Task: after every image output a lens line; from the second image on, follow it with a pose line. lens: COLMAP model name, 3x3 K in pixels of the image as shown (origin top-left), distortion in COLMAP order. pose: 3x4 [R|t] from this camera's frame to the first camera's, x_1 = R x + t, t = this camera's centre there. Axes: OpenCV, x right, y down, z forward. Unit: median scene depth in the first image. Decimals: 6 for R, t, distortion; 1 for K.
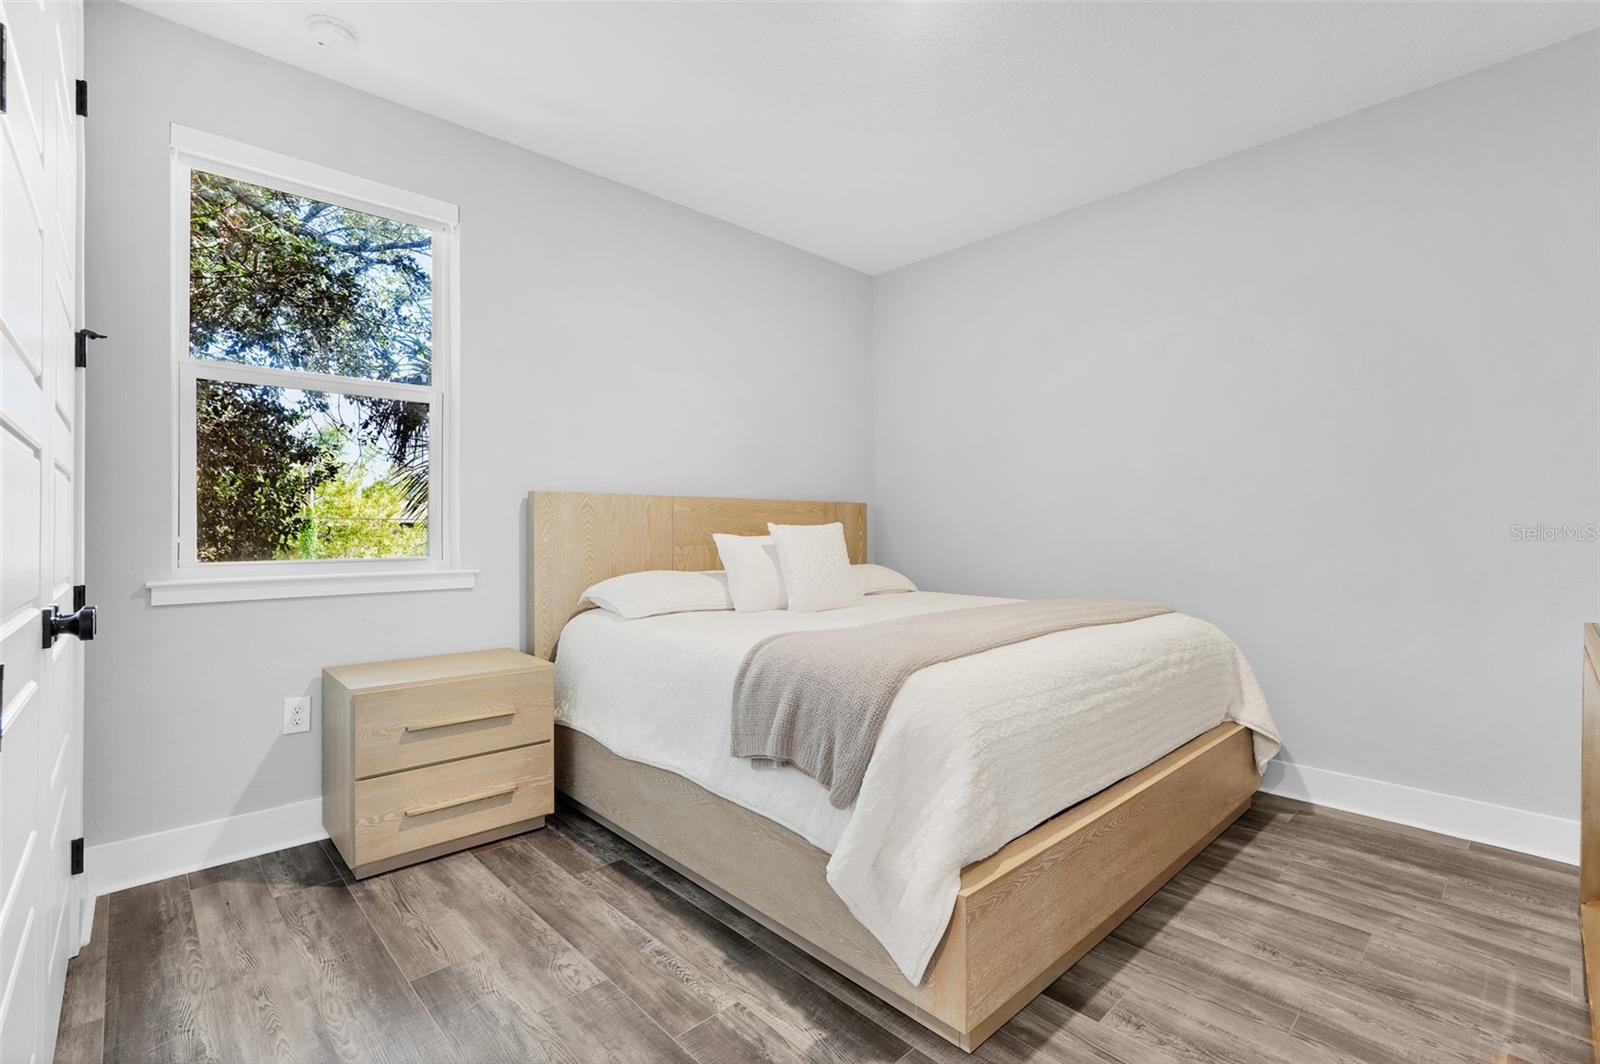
lens RADIAL K [[719.4, 0, 800.0], [0, 719.4, 532.0], [0, 0, 1]] dist [-0.001621, 0.000115]
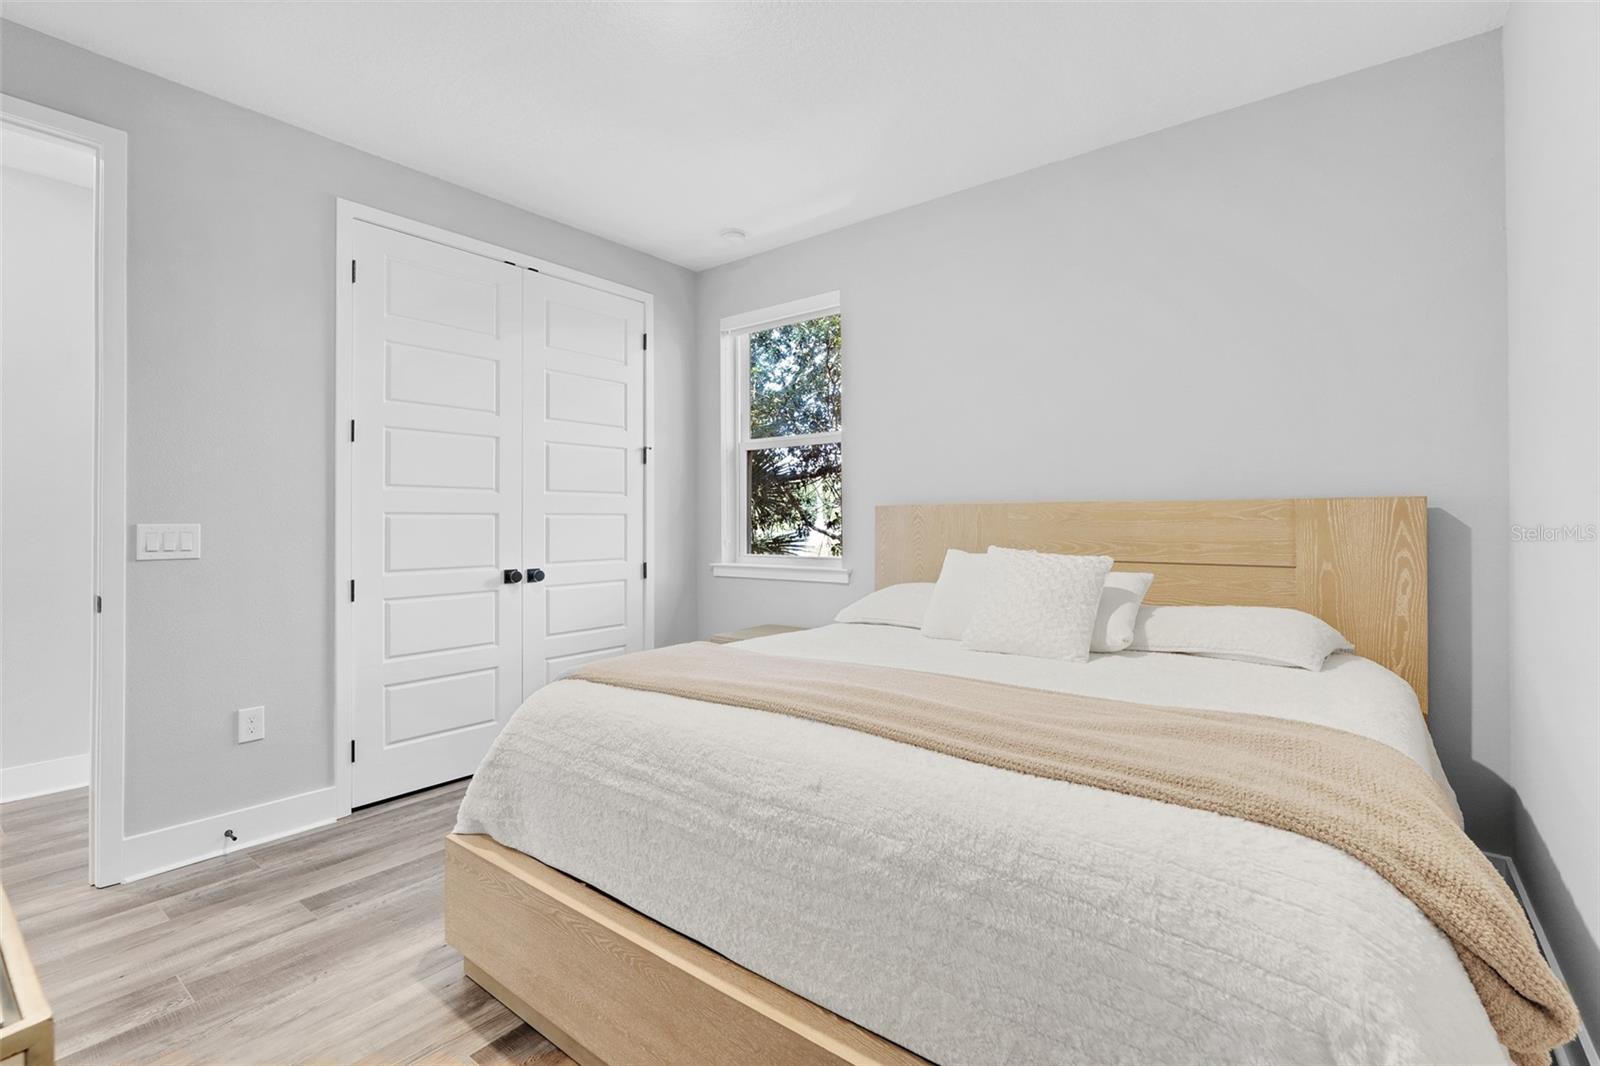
lens RADIAL K [[719.4, 0, 800.0], [0, 719.4, 533.0], [0, 0, 1]] dist [-0.001621, 0.000115]
pose [[0.150717, 0.015963, -0.988448, 1.051029], [-0.001253, 0.999872, 0.015957, -0.042100], [0.988576, -0.001166, 0.150717, 0.940997]]
